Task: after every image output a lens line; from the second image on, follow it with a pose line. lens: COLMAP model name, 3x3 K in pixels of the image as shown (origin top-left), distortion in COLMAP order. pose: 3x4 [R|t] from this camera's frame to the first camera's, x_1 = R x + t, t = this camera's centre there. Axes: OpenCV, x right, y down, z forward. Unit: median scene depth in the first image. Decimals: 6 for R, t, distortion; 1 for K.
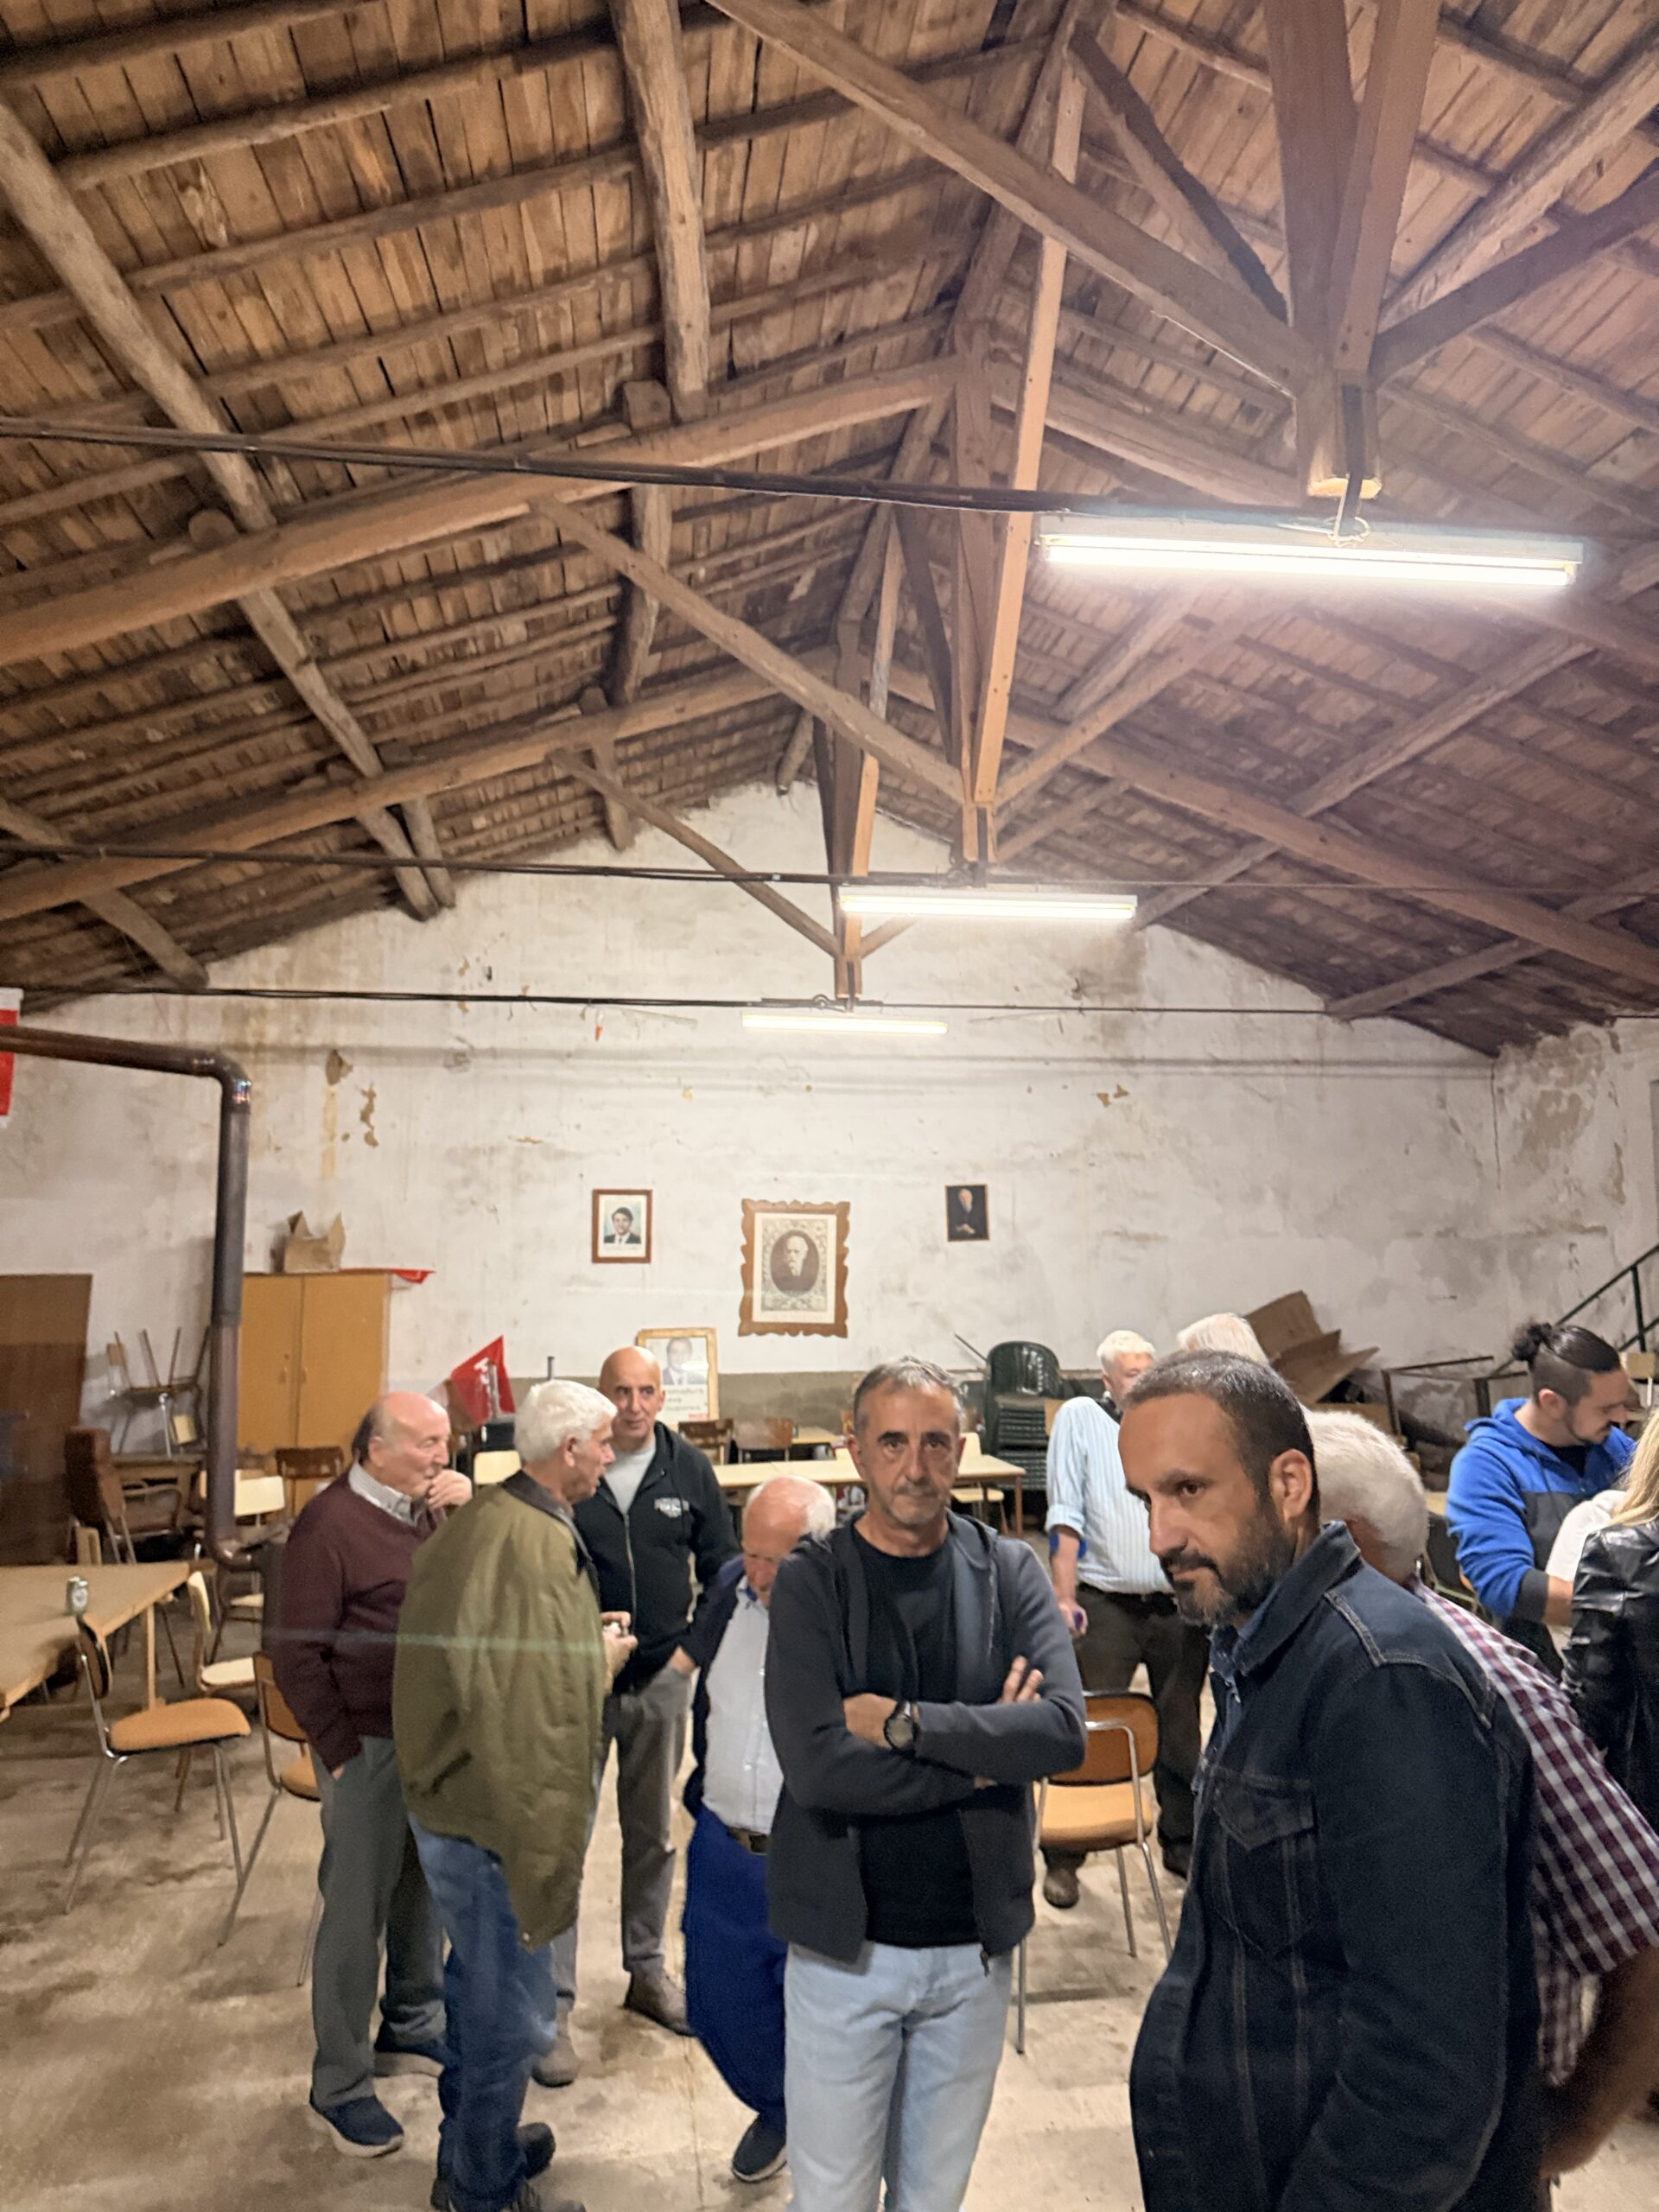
lens RADIAL K [[1632.9, 0, 849.2], [0, 1632.9, 1091.9], [0, 0, 1]] dist [0.123502, -0.030486]
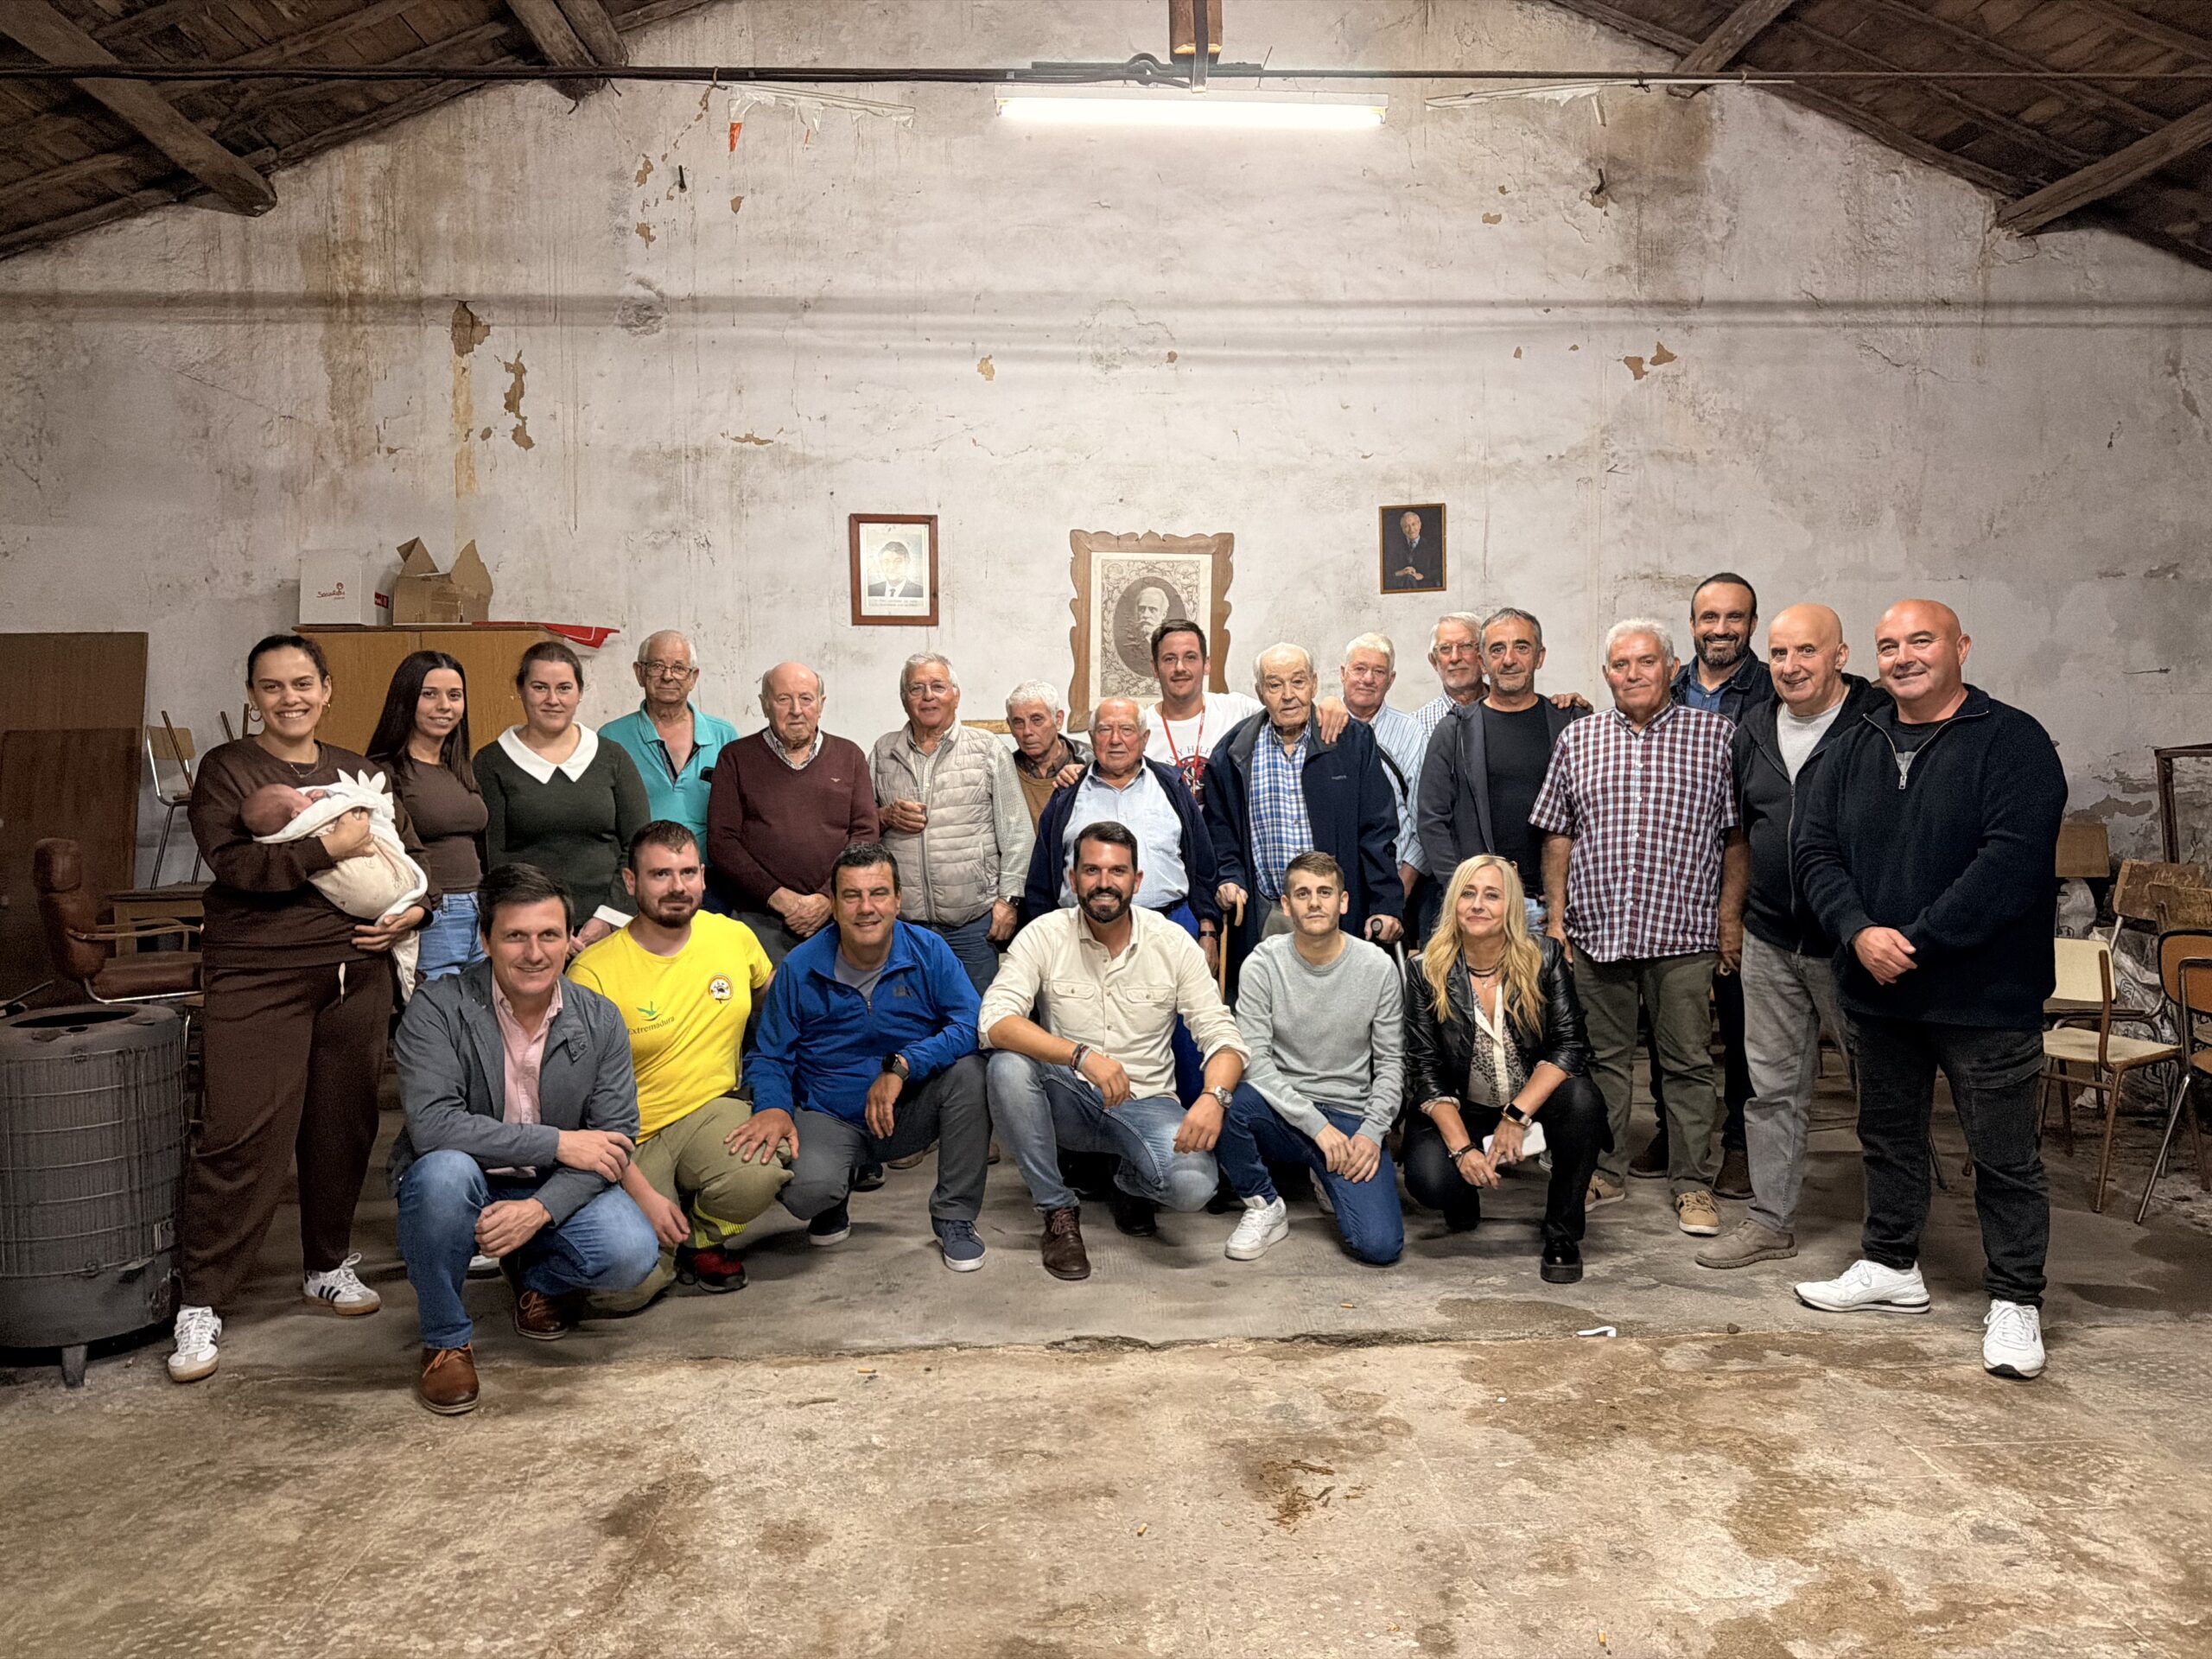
lens RADIAL K [[1575.6, 0, 1107.1], [0, 1575.6, 832.5], [0, 0, 1]] dist [0.042928, -0.046056]
pose [[0.993487, 0.005927, -0.113791, 0.022762], [0.014734, 0.983581, 0.179866, 0.072280], [0.112989, -0.180371, 0.977087, 0.351414]]
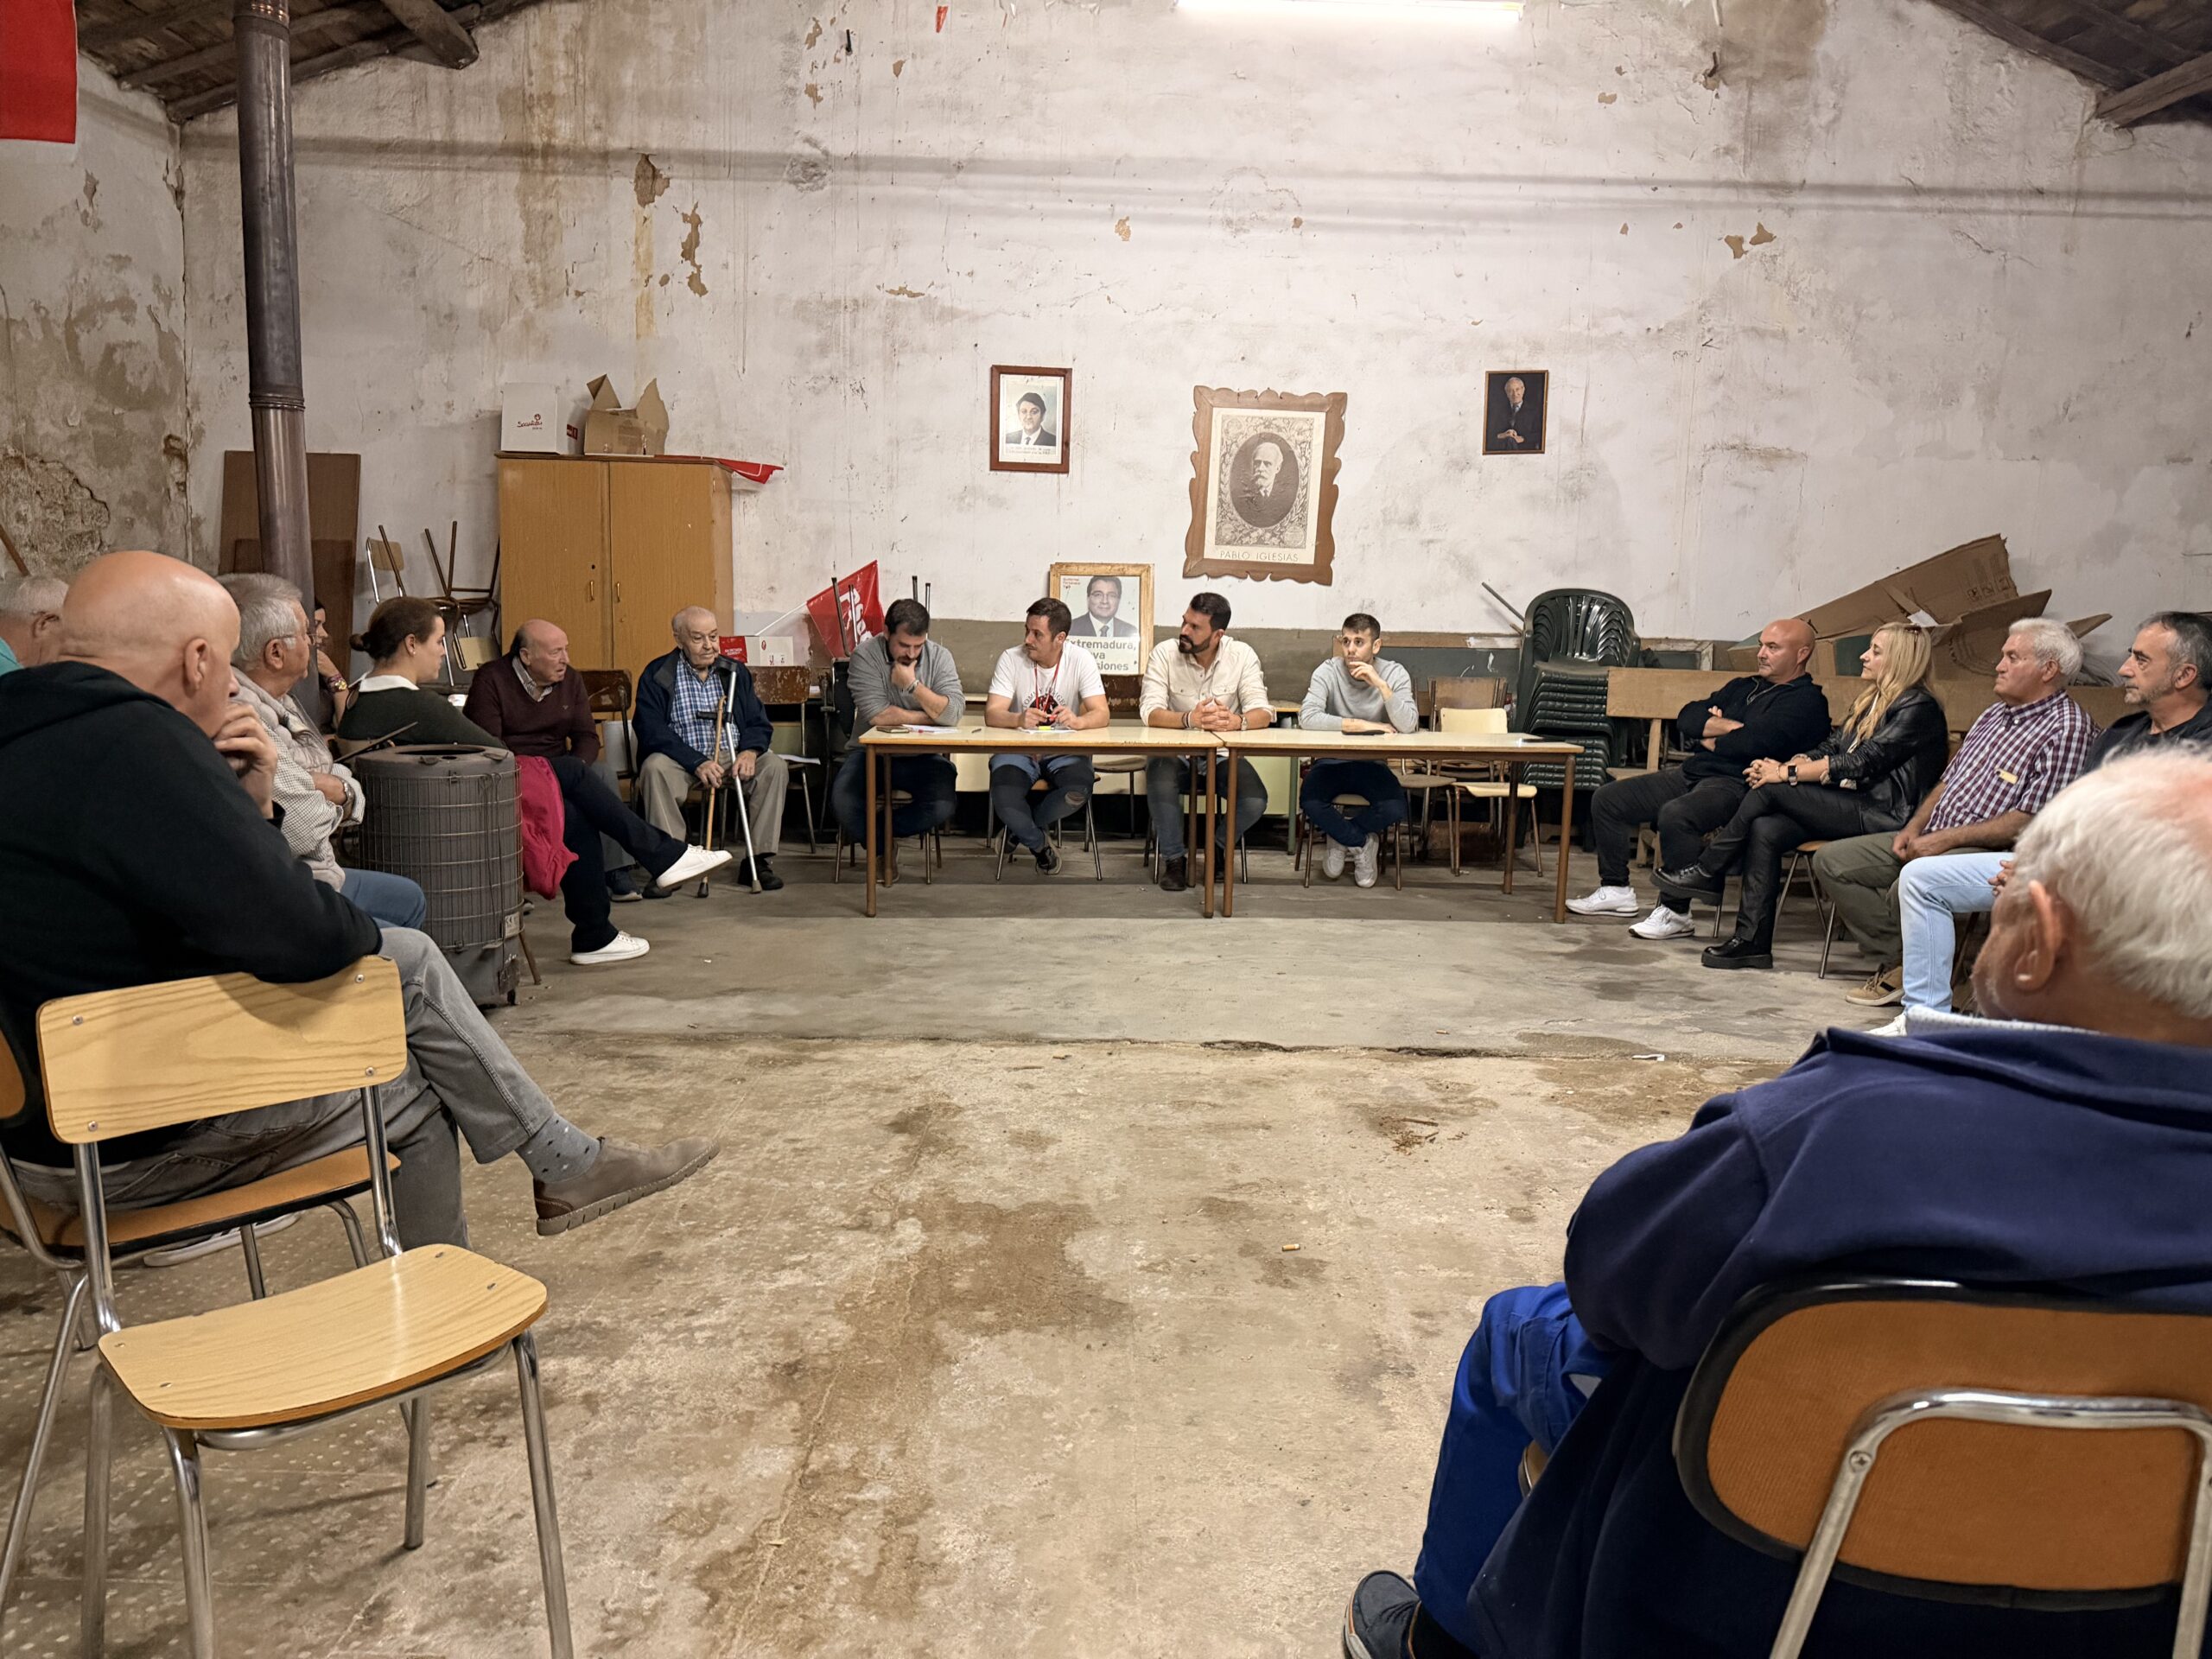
lens RADIAL K [[1575.6, 0, 1105.0], [0, 1575.6, 824.1], [0, 0, 1]] dist [0.042928, -0.046056]
pose [[0.987385, 0.055292, -0.148370, 0.008749], [-0.015805, 0.966785, 0.255102, 0.075716], [0.157547, -0.249539, 0.955463, 0.282049]]
